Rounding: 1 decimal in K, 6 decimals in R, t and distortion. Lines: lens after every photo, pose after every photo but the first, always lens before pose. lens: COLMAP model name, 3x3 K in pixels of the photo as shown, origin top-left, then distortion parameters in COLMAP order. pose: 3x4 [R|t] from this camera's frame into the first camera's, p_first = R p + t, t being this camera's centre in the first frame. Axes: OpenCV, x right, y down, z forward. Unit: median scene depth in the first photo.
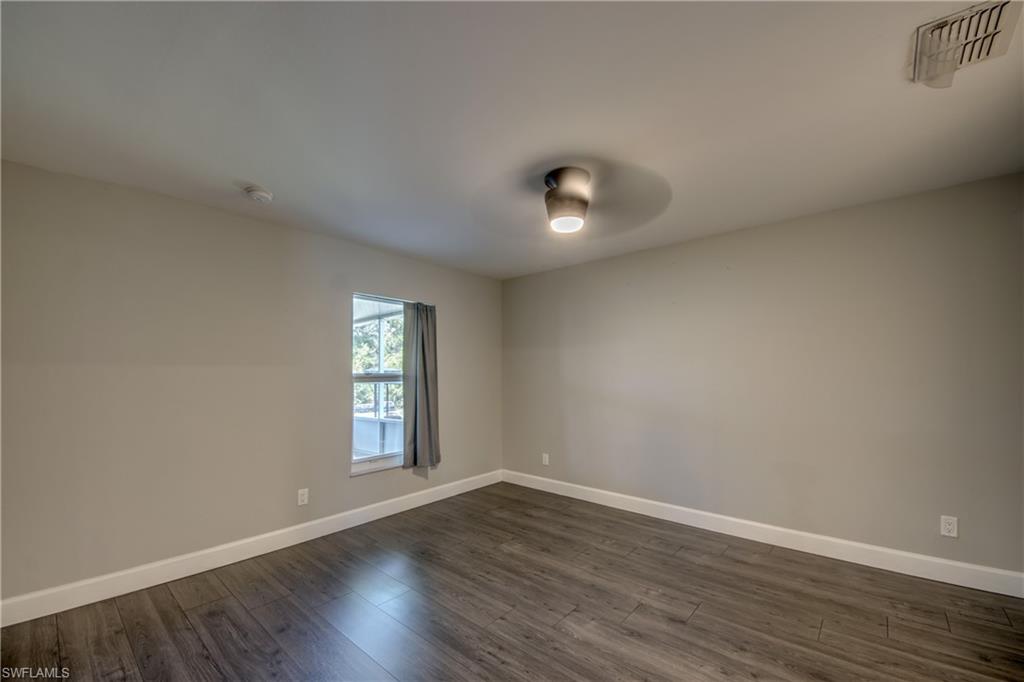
lens RADIAL K [[415.2, 0, 514.4], [0, 415.2, 339.7], [0, 0, 1]] dist [0.048371, -0.033266]
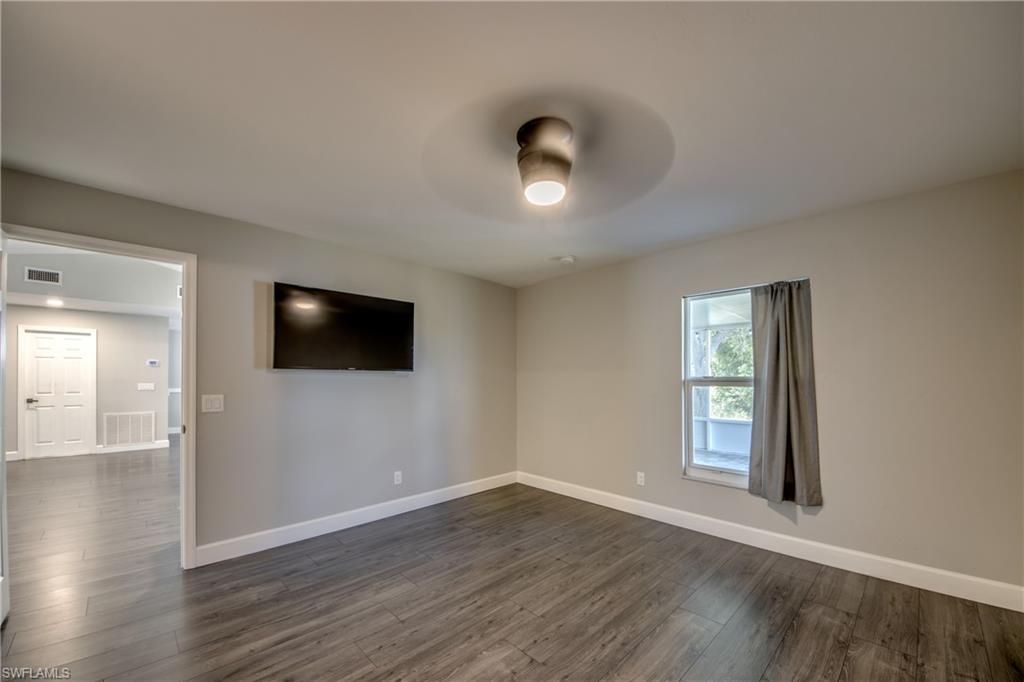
lens RADIAL K [[394.8, 0, 511.4], [0, 394.8, 370.9], [0, 0, 1]] dist [-0.002091, -0.000630]
pose [[-0.081107, -0.008707, -0.996667, 0.781413], [0.082621, 0.996462, -0.015429, 0.061065], [0.993275, -0.083597, -0.080100, 0.889014]]
